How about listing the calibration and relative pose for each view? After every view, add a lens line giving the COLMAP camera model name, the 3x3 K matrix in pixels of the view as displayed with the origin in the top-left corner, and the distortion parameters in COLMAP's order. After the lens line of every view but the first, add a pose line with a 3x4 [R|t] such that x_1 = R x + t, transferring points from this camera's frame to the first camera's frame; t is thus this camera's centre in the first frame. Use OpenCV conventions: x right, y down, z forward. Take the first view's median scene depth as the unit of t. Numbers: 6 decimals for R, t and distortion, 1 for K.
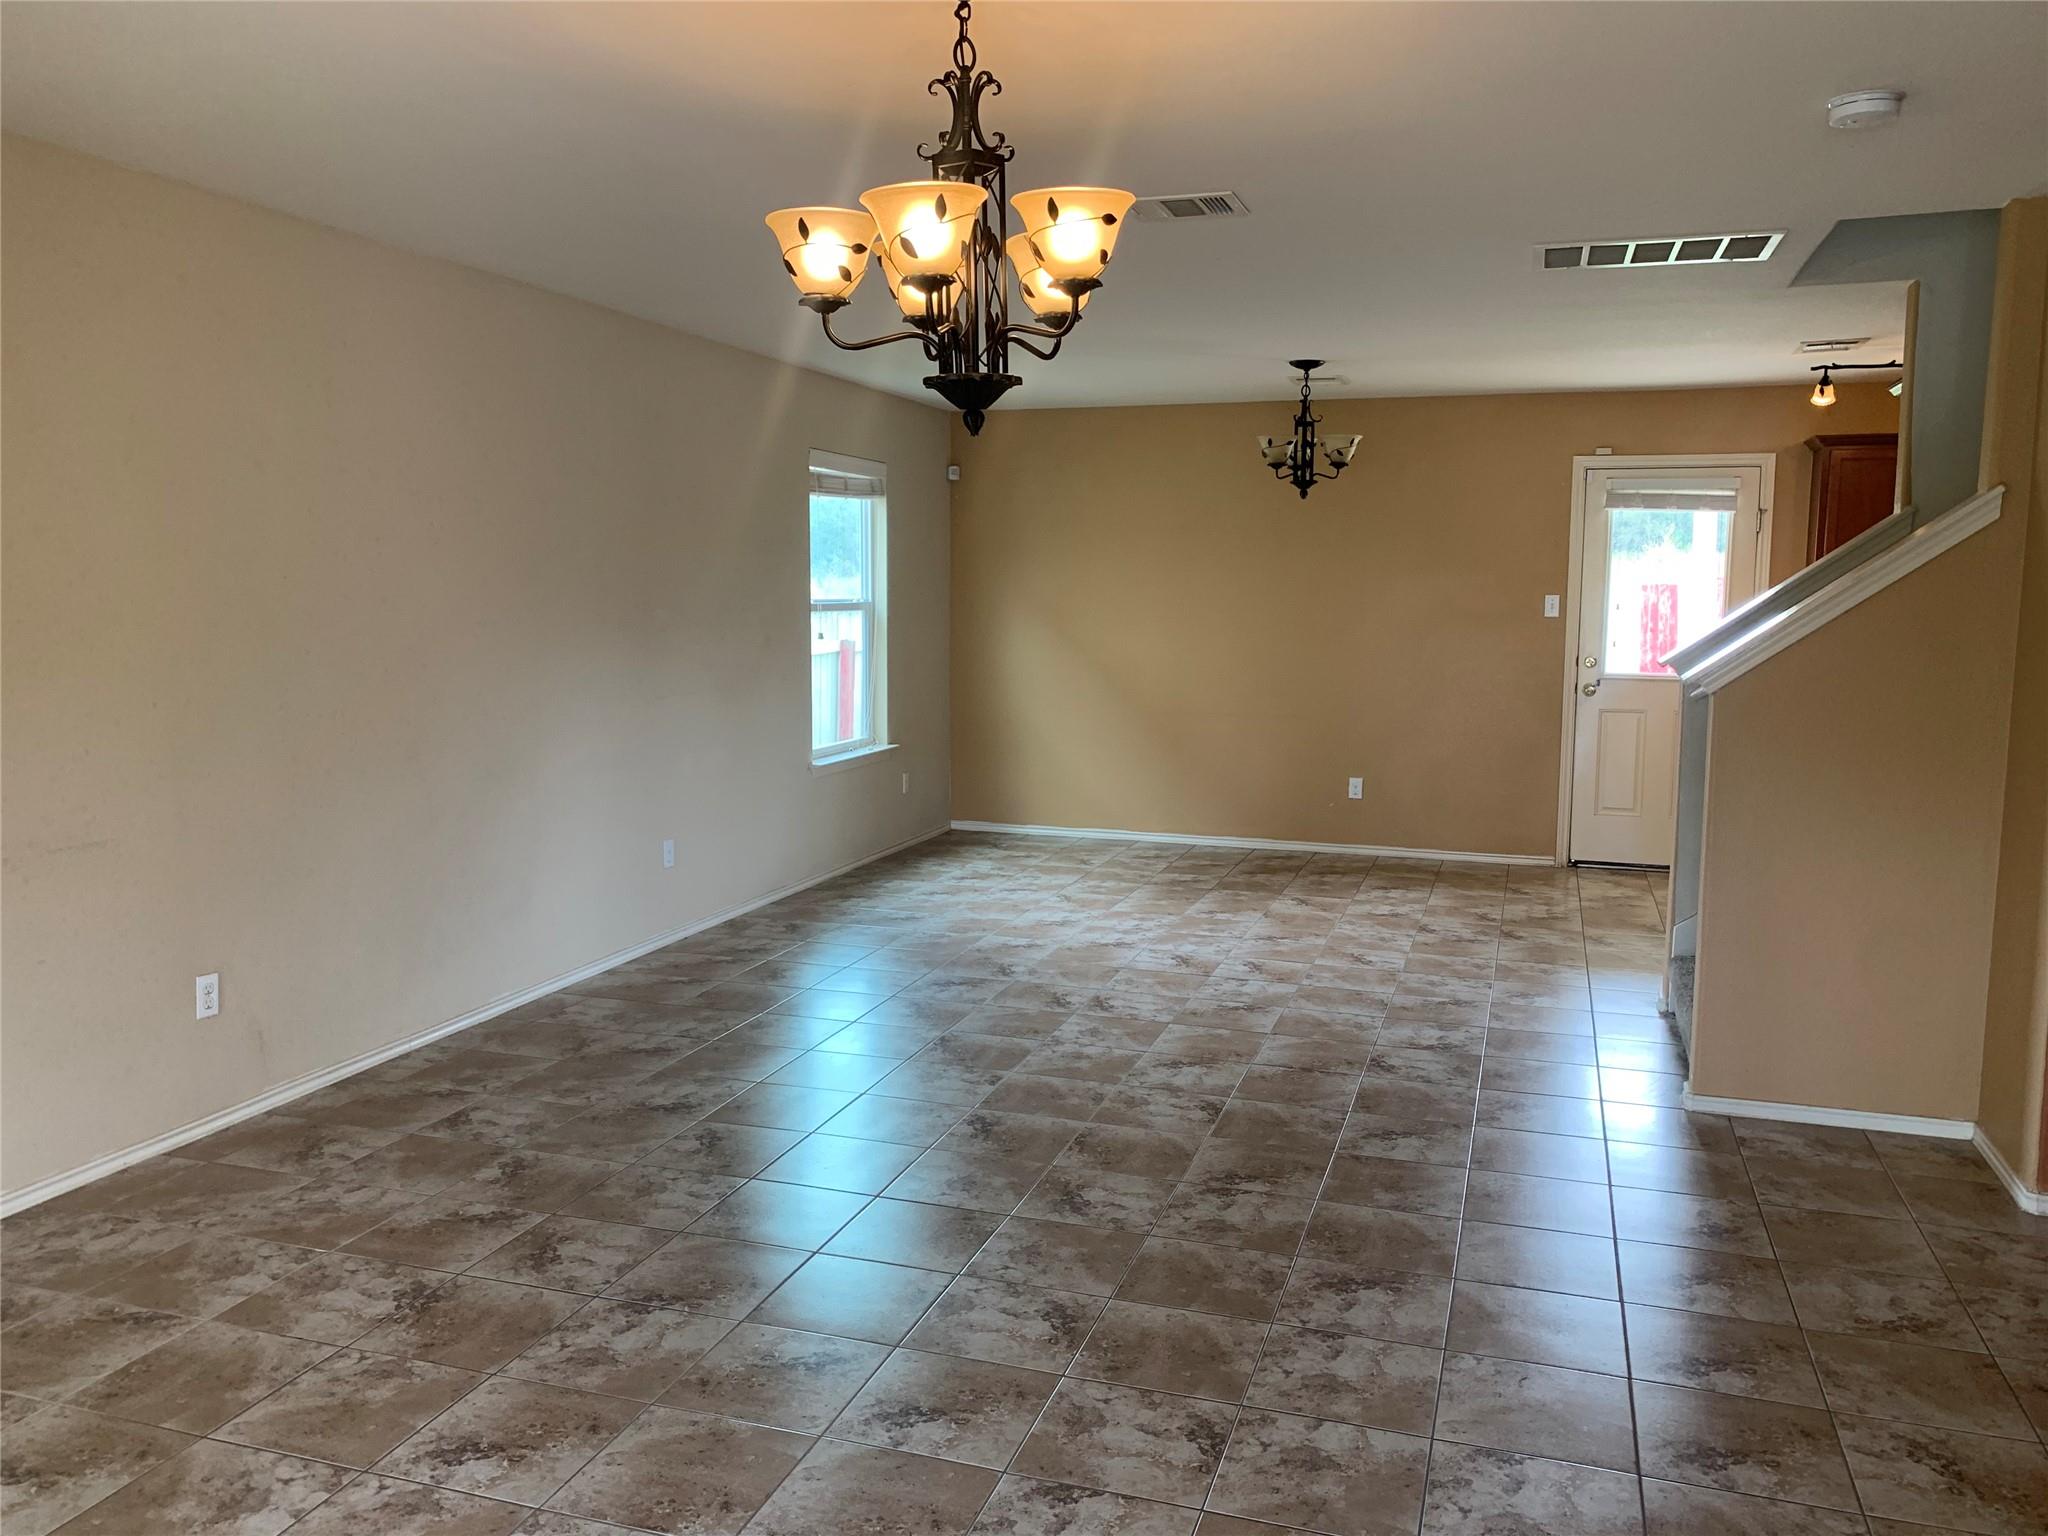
lens RADIAL K [[1580.4, 0, 1004.6], [0, 1580.4, 748.0], [0, 0, 1]] dist [0.027114, -0.021817]
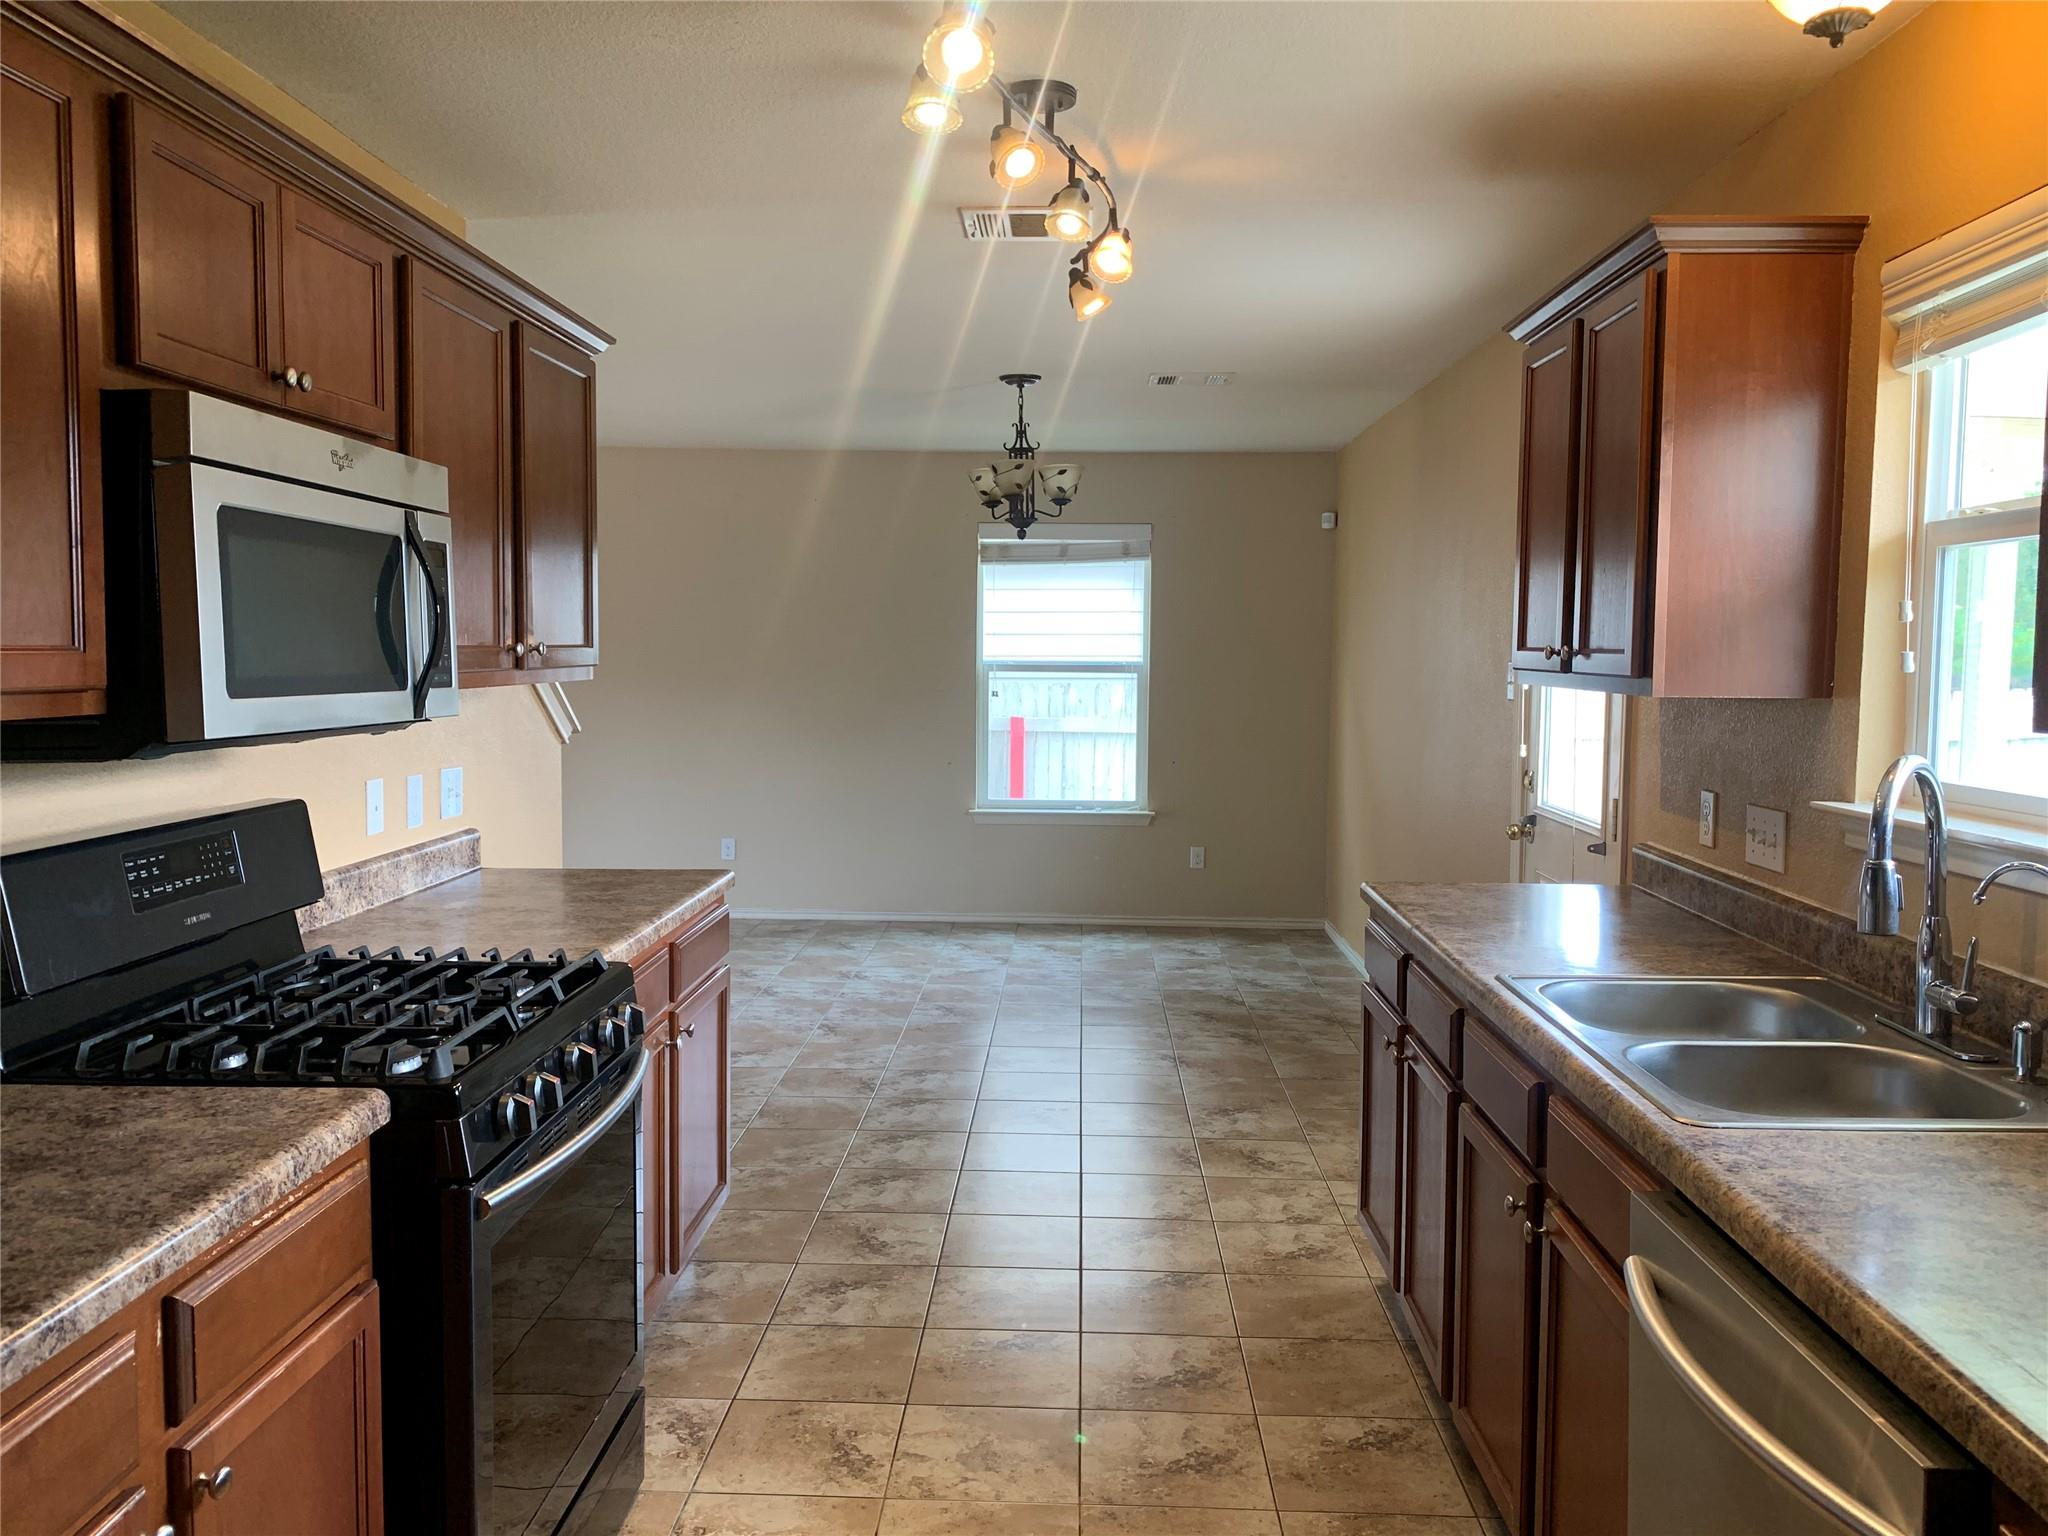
lens RADIAL K [[1580.4, 0, 1020.8], [0, 1580.4, 758.8], [0, 0, 1]] dist [0.027114, -0.021817]
pose [[0.289168, 0.066437, -0.954970, 1.525947], [-0.110409, 0.993246, 0.035668, -0.114028], [0.950890, 0.095124, 0.294550, 1.185520]]
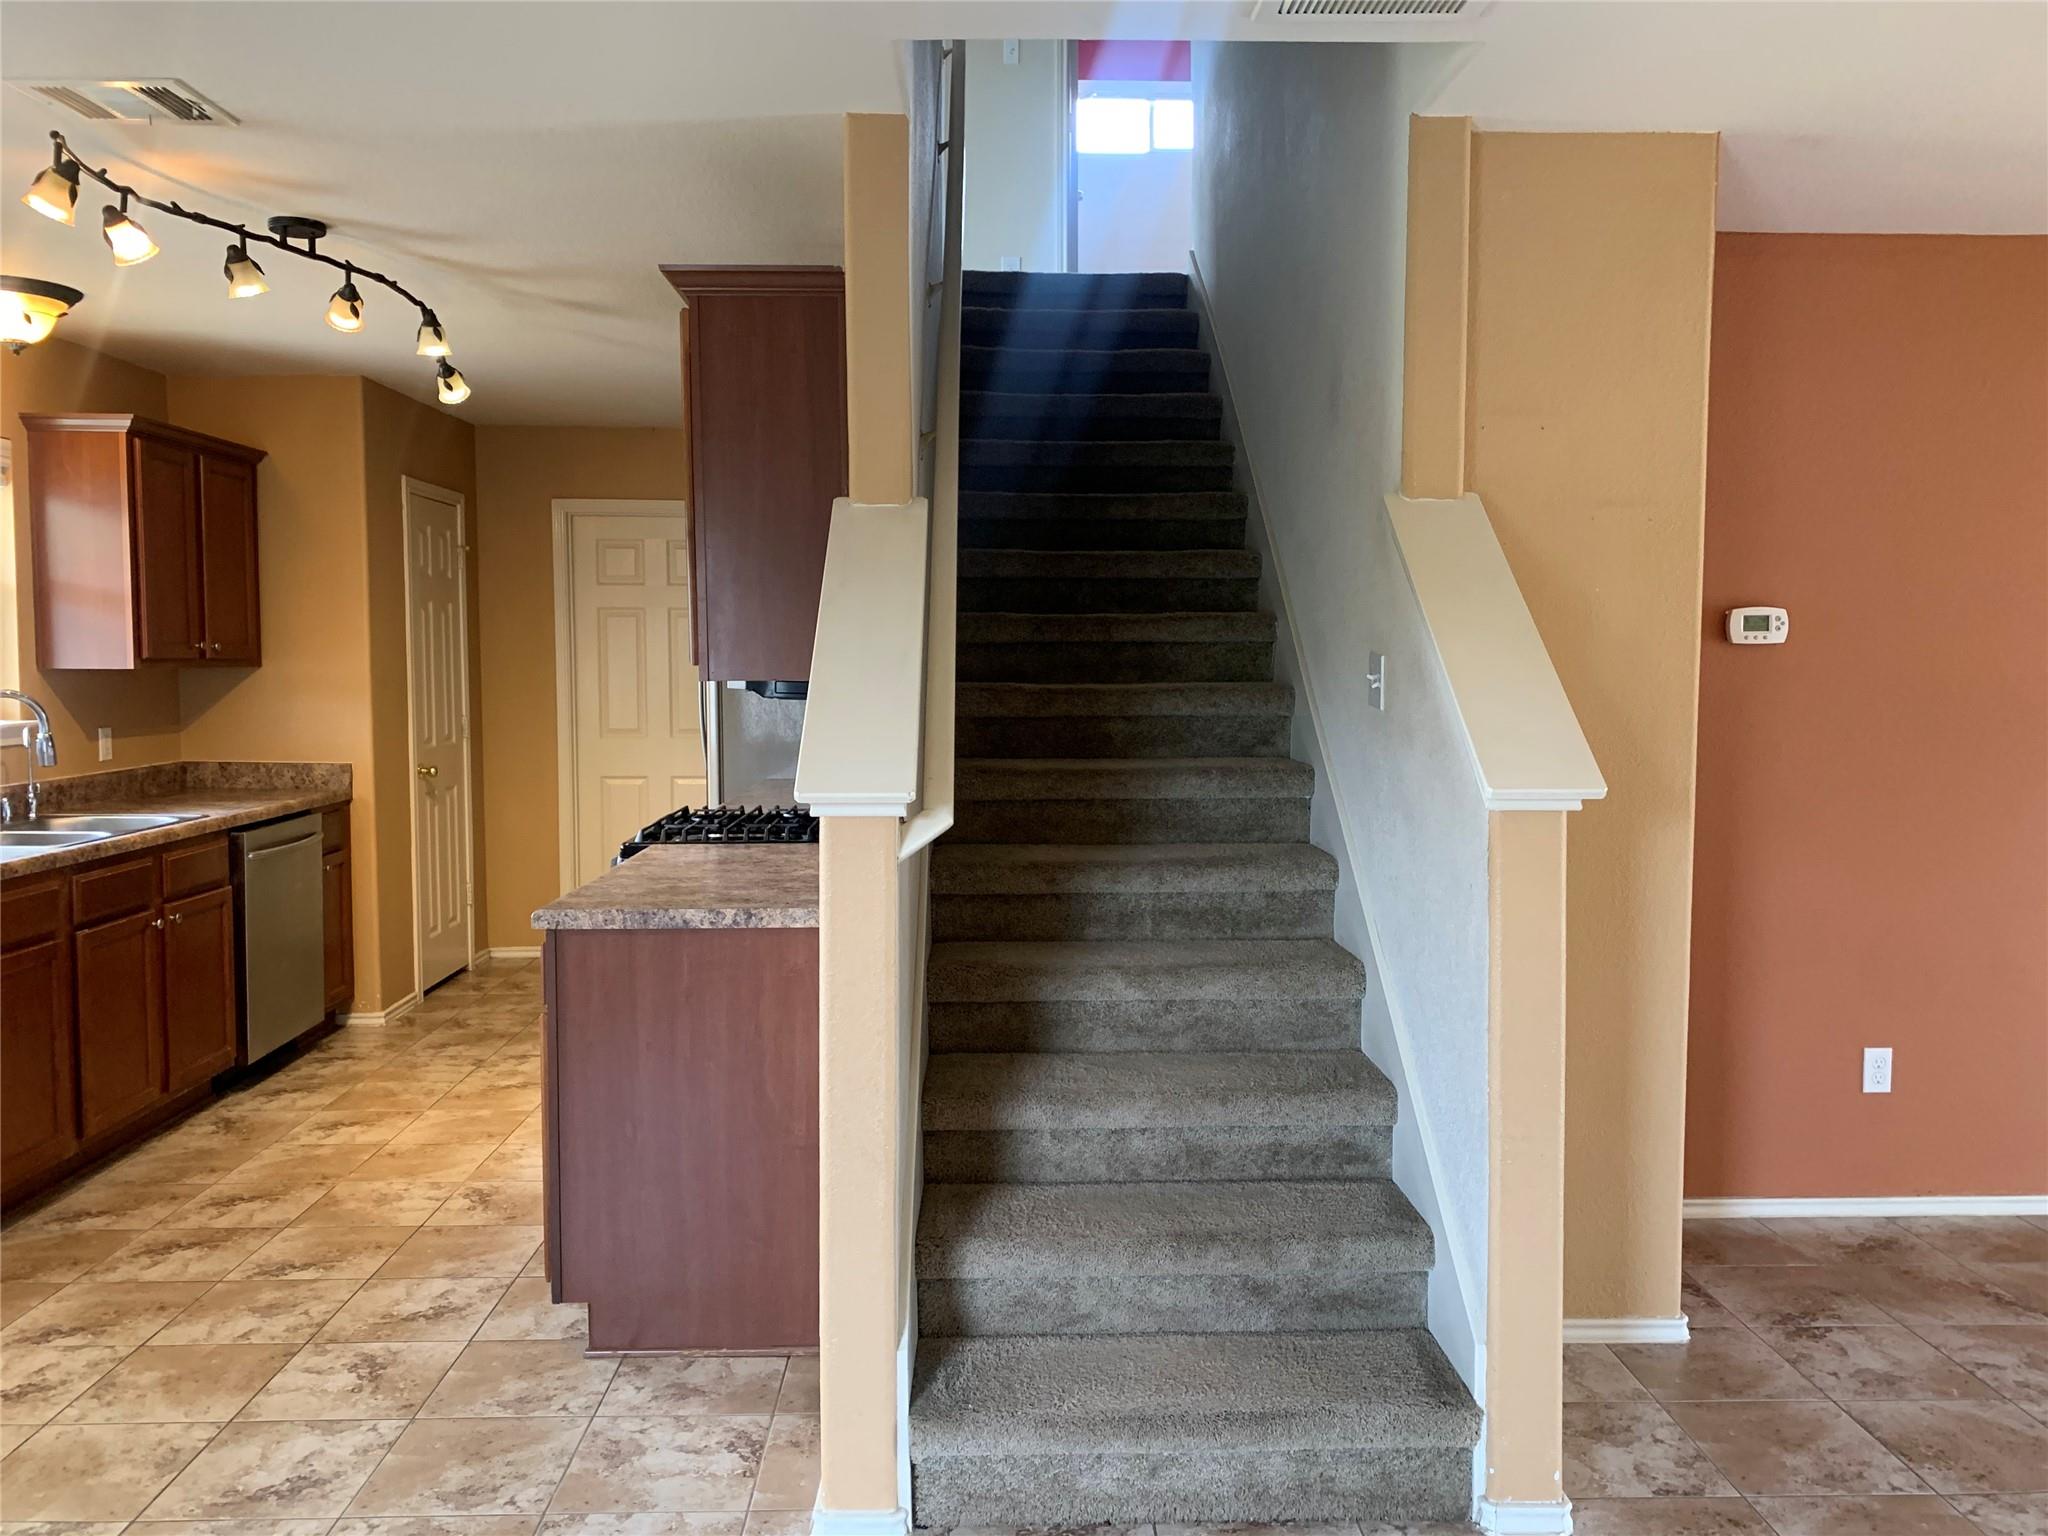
lens RADIAL K [[1580.4, 0, 1021.0], [0, 1580.4, 755.0], [0, 0, 1]] dist [0.027114, -0.021817]
pose [[-0.352733, -0.062587, 0.933629, -0.017377], [0.100591, 0.989442, 0.104333, -0.126864], [-0.930302, 0.130717, -0.342713, 1.321315]]
